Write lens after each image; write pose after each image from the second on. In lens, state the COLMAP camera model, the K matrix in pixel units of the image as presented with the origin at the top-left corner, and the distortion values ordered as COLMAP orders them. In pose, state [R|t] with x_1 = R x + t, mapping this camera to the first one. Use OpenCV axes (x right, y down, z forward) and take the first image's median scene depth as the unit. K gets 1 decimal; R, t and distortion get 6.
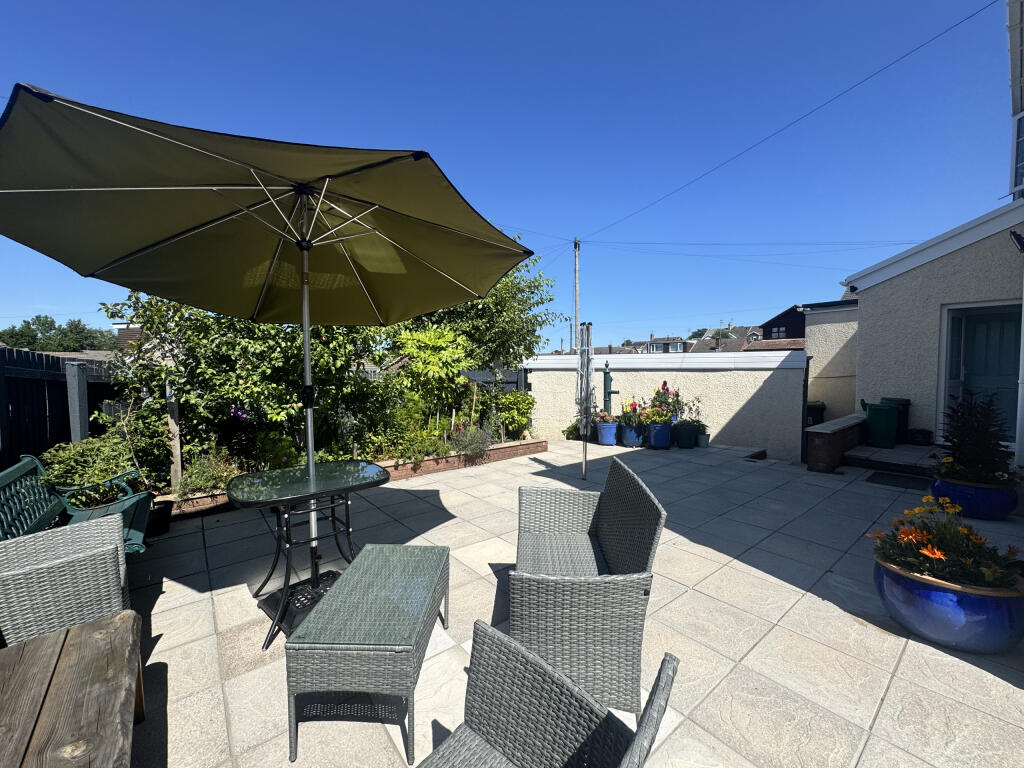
lens RADIAL K [[409.3, 0, 510.9], [0, 409.3, 382.6], [0, 0, 1]] dist [-0.003550, -0.000238]
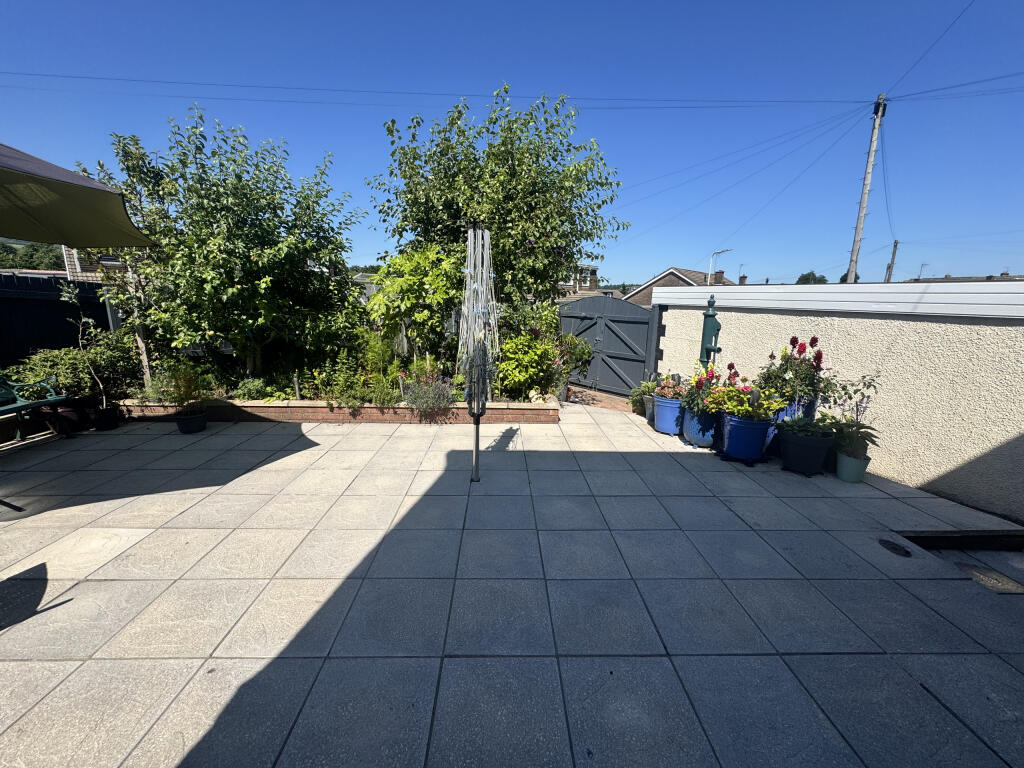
lens RADIAL K [[409.3, 0, 510.9], [0, 409.3, 382.6], [0, 0, 1]] dist [-0.003550, -0.000238]
pose [[0.801272, 0.142447, -0.581095, 0.451106], [-0.046491, 0.983131, 0.176894, -0.024566], [0.596491, -0.114724, 0.794378, 0.422715]]
